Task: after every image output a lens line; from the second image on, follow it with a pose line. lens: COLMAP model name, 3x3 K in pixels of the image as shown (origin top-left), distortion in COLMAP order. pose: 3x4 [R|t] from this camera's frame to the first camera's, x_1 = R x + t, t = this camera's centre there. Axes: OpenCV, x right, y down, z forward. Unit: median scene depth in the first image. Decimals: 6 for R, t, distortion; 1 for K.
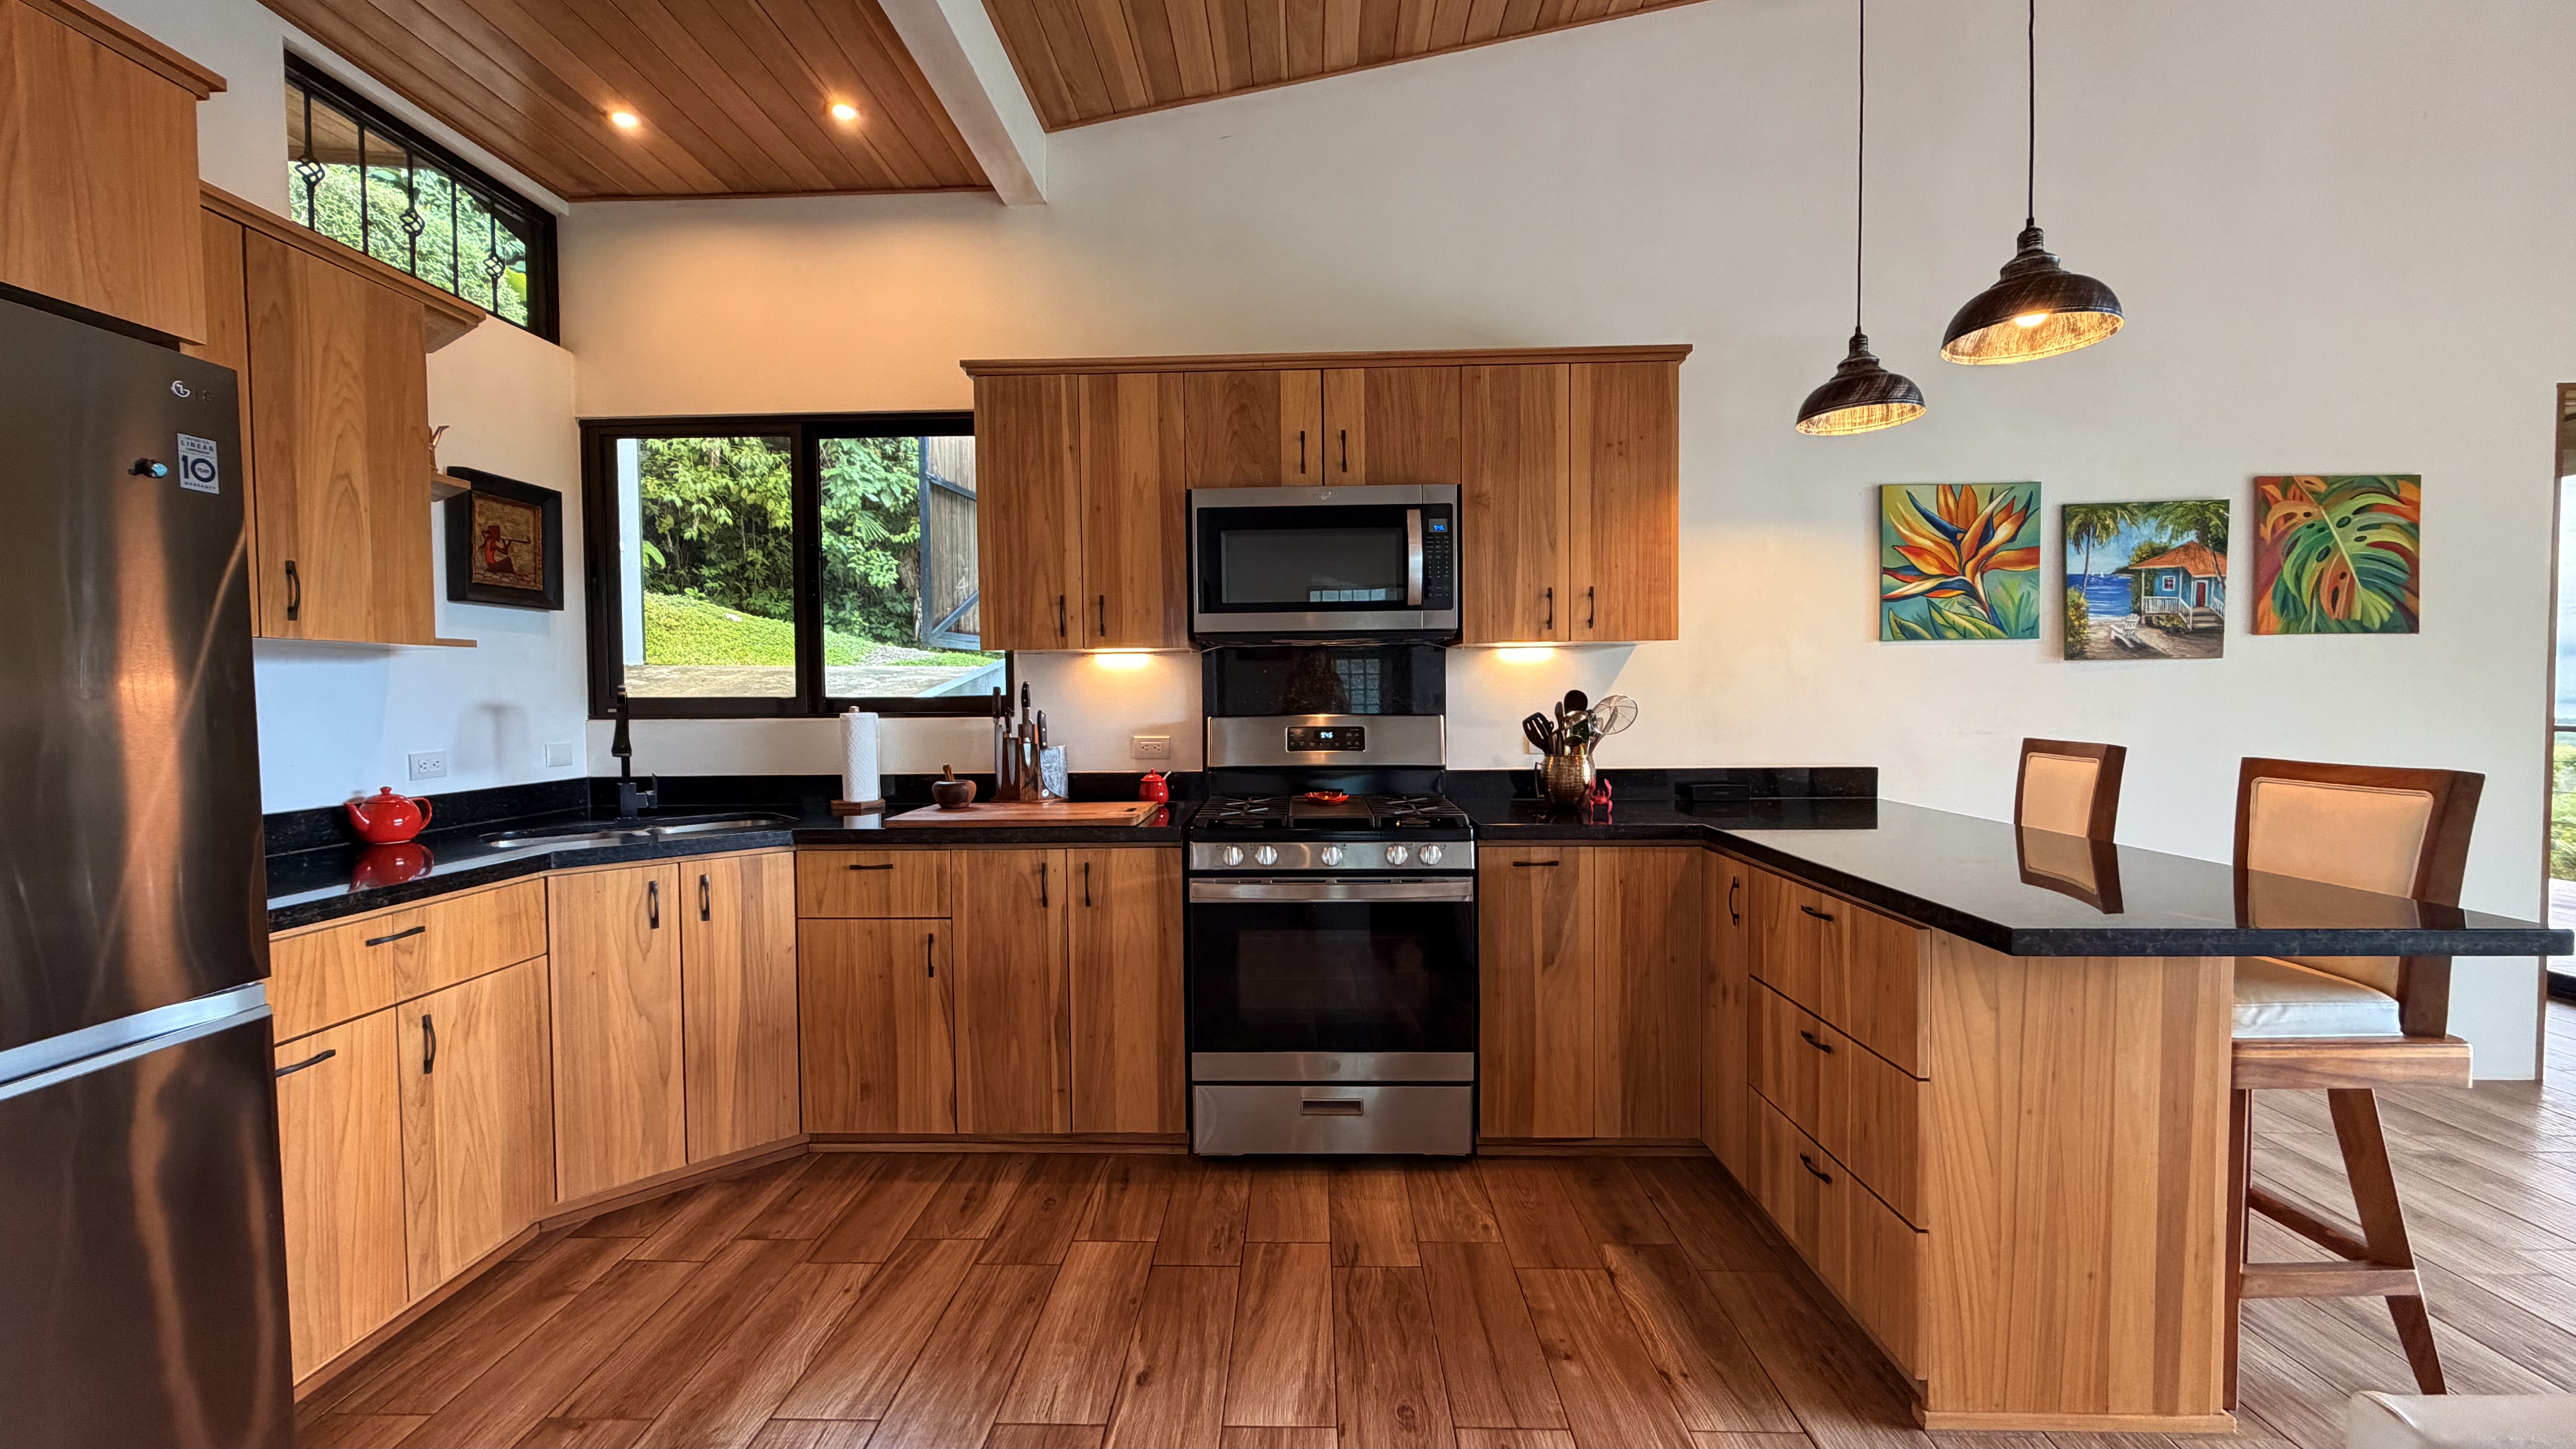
lens RADIAL K [[1025.2, 0, 1281.7], [0, 1025.2, 725.8], [0, 0, 1]] dist [-0.000001, 0.000958]
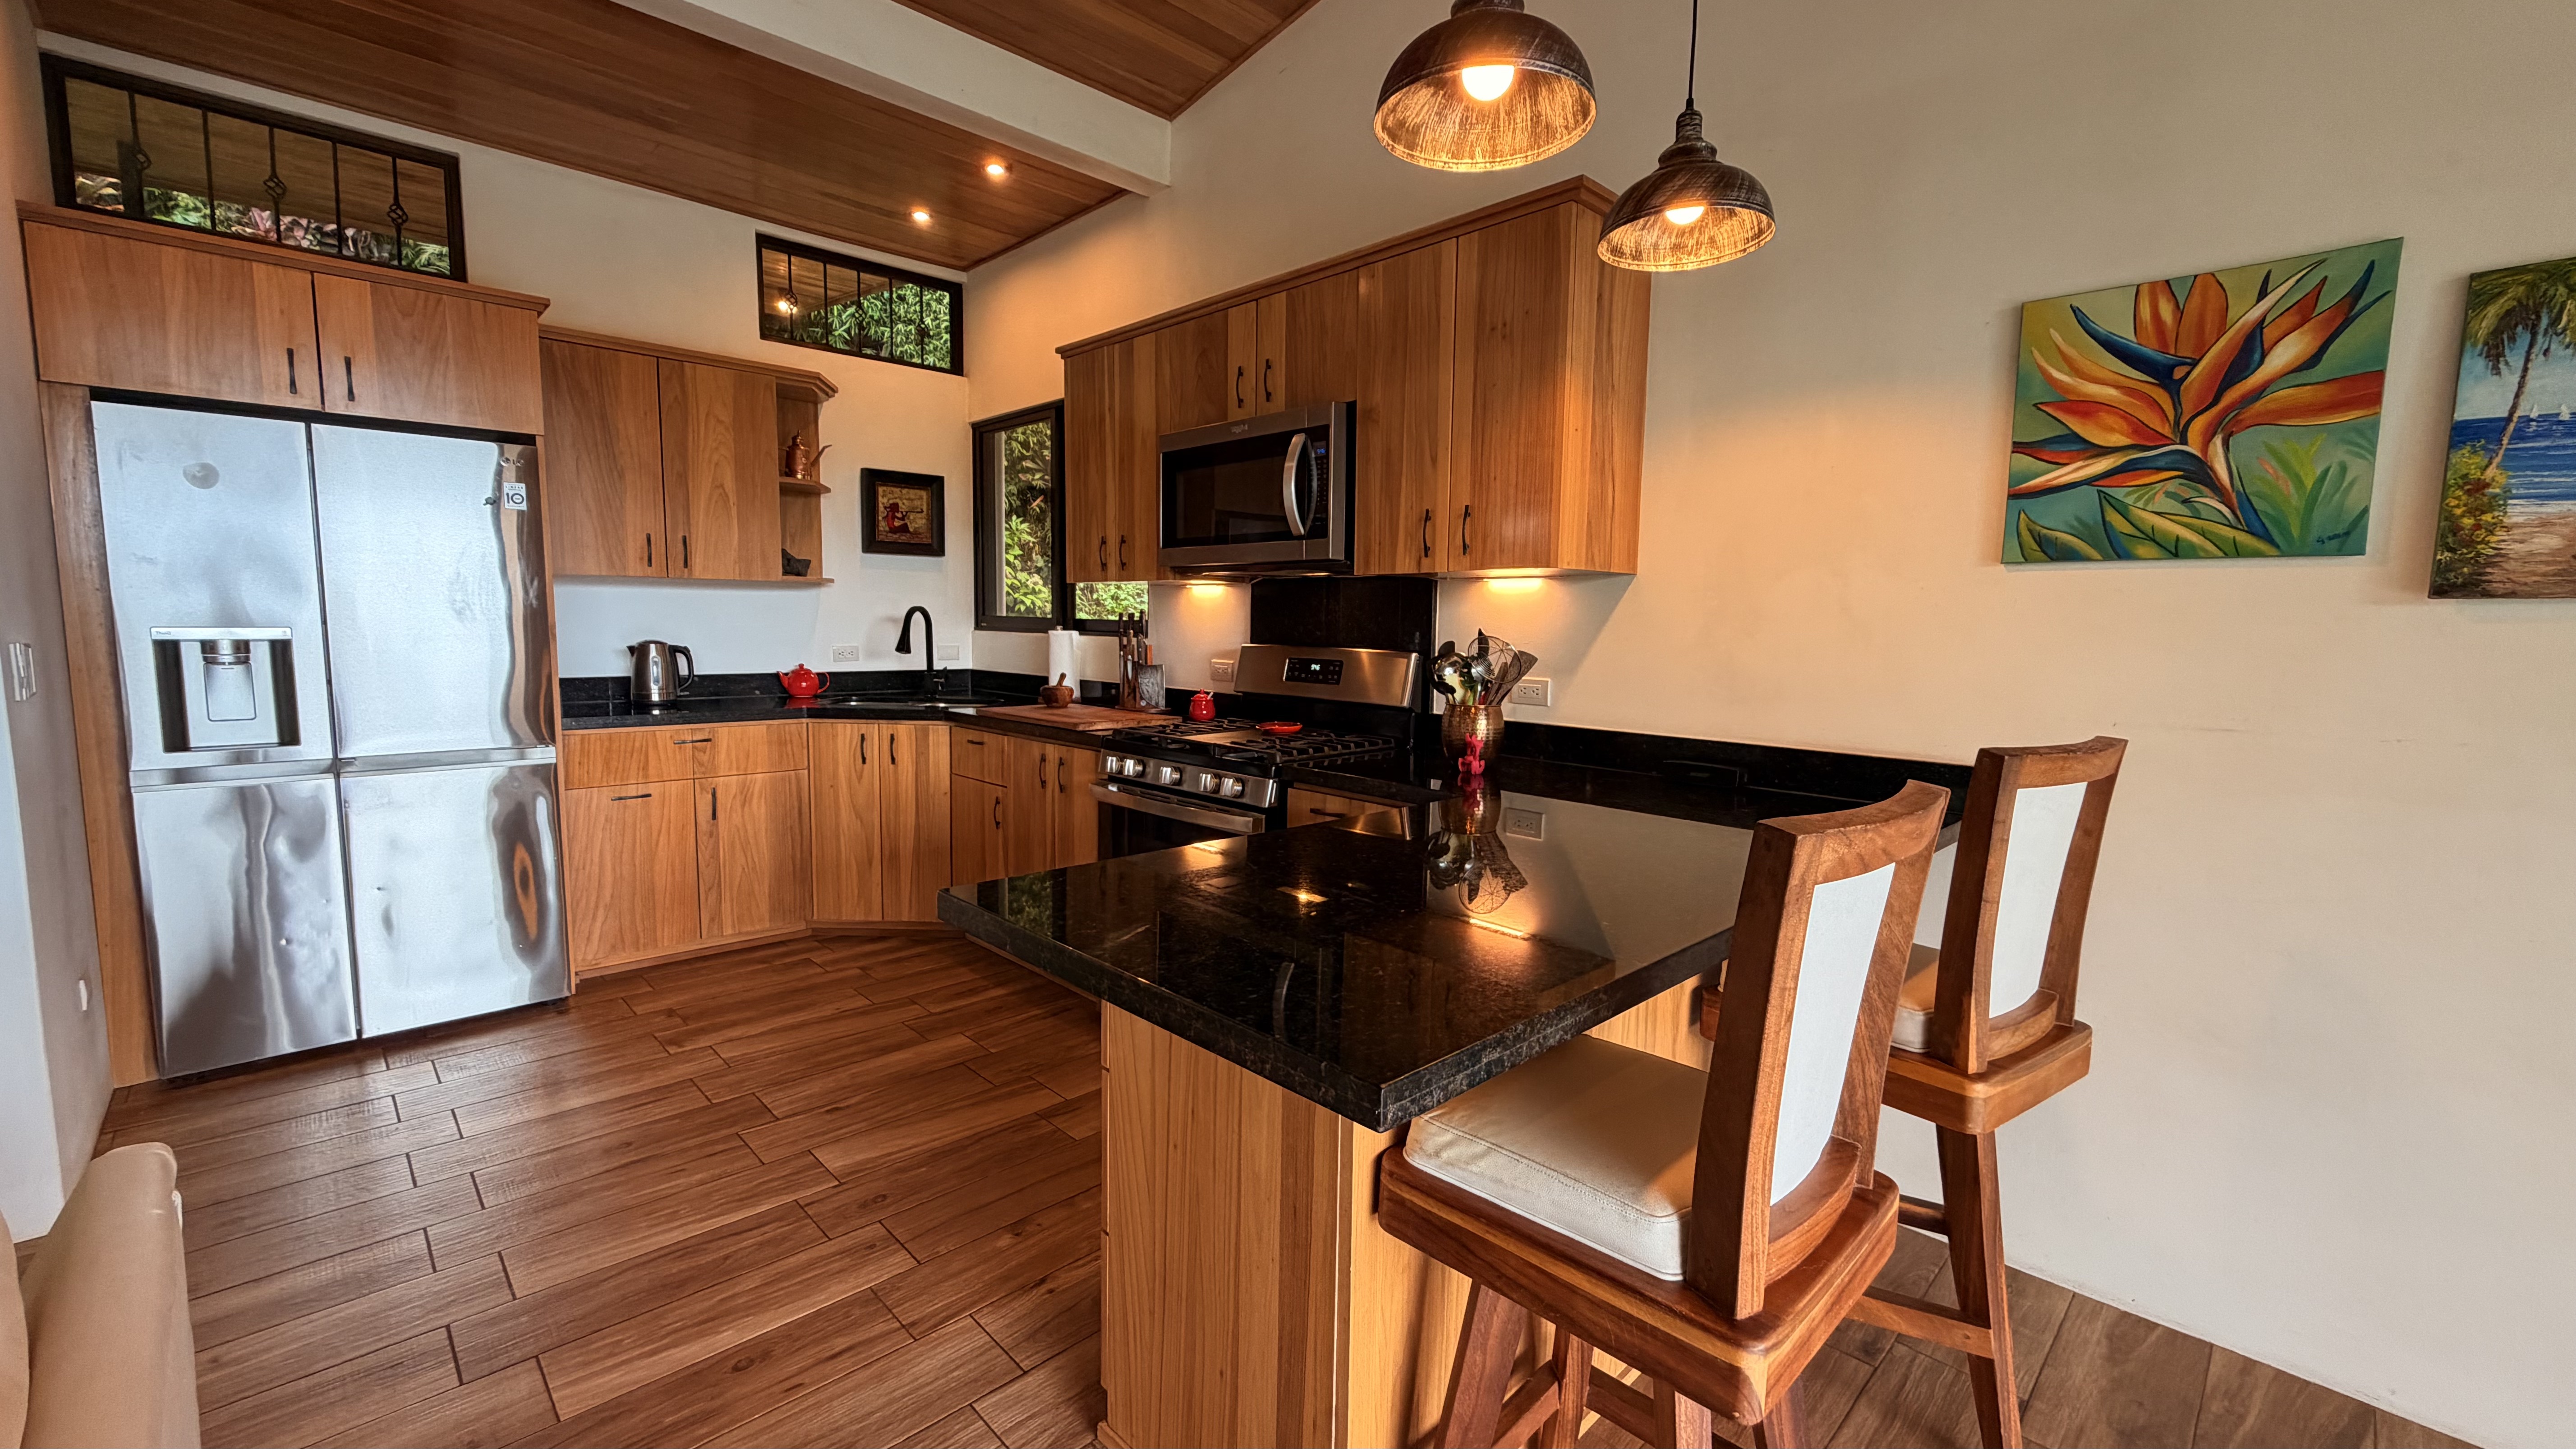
lens RADIAL K [[1025.2, 0, 1288.4], [0, 1025.2, 726.1], [0, 0, 1]] dist [-0.000001, 0.000958]
pose [[0.719442, 0.094463, -0.688098, 0.795705], [-0.047470, 0.995079, 0.086973, -0.021416], [0.692928, -0.029908, 0.720386, 0.287047]]
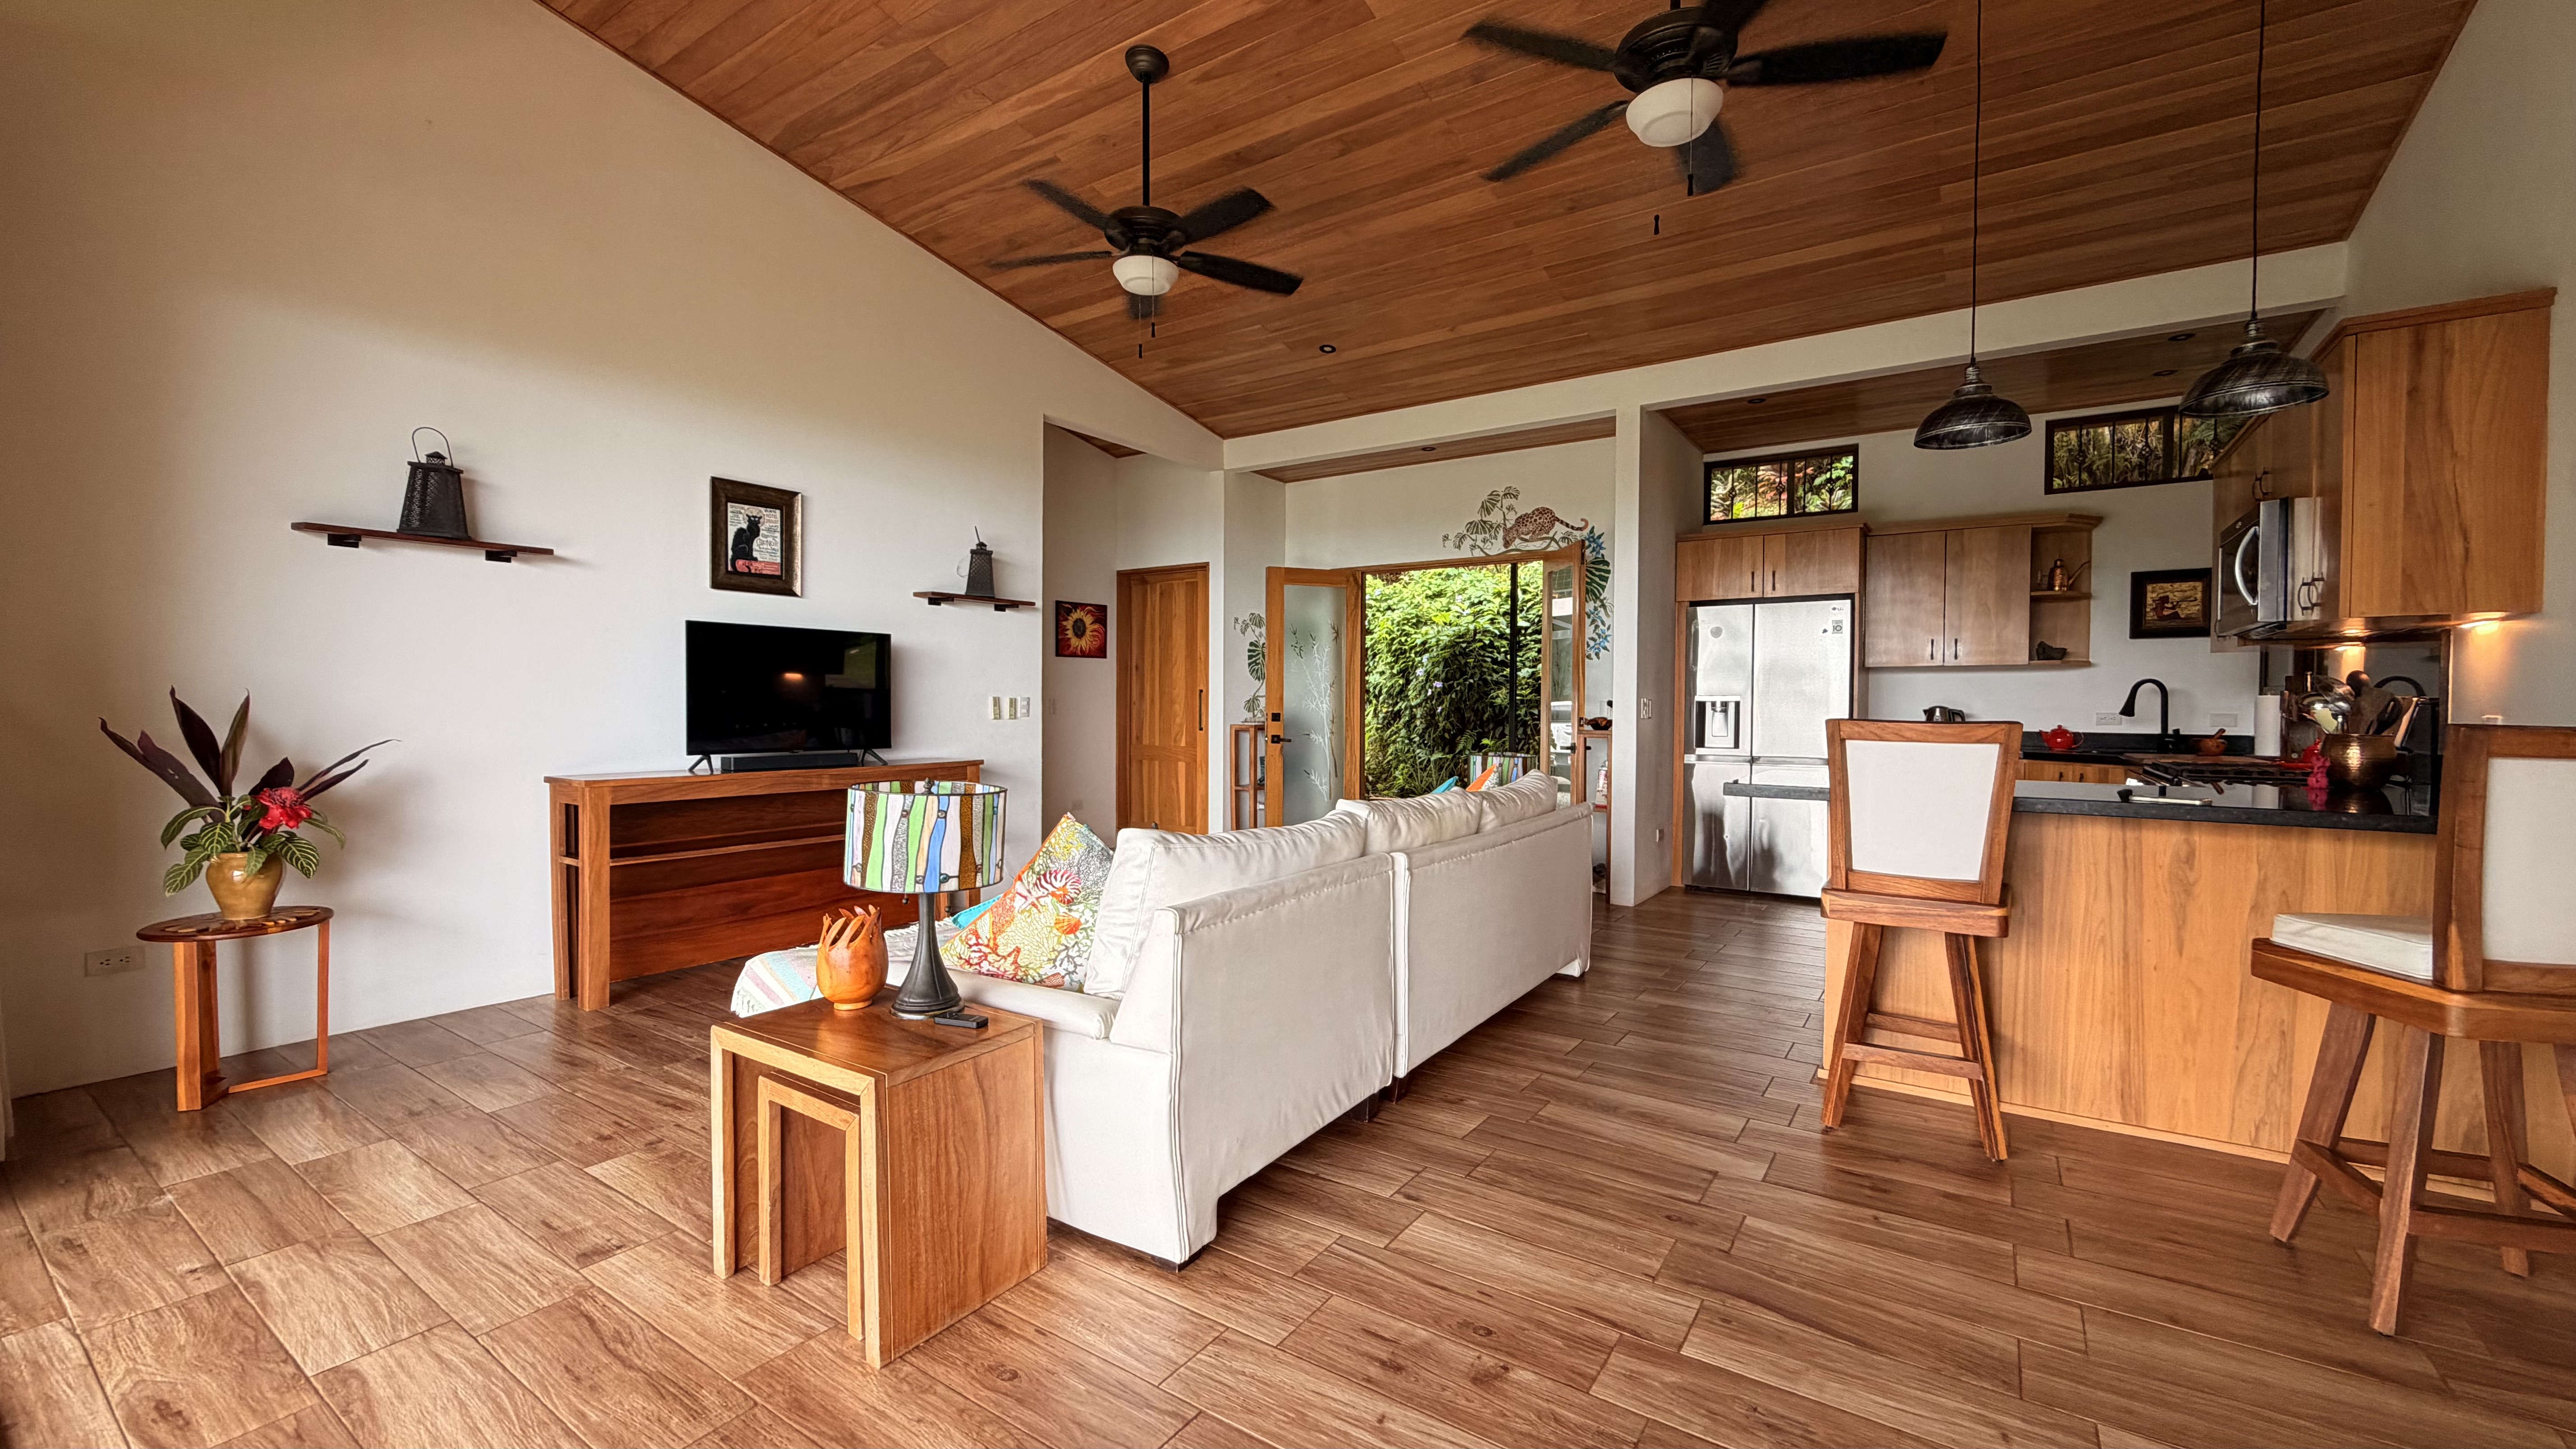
lens RADIAL K [[1025.2, 0, 1274.9], [0, 1025.2, 718.6], [0, 0, 1]] dist [-0.000001, 0.000958]
pose [[-0.548593, 0.019472, -0.835863, 1.772595], [-0.031599, 0.998532, 0.044001, -0.000333], [0.835492, 0.050551, -0.547172, 0.693695]]
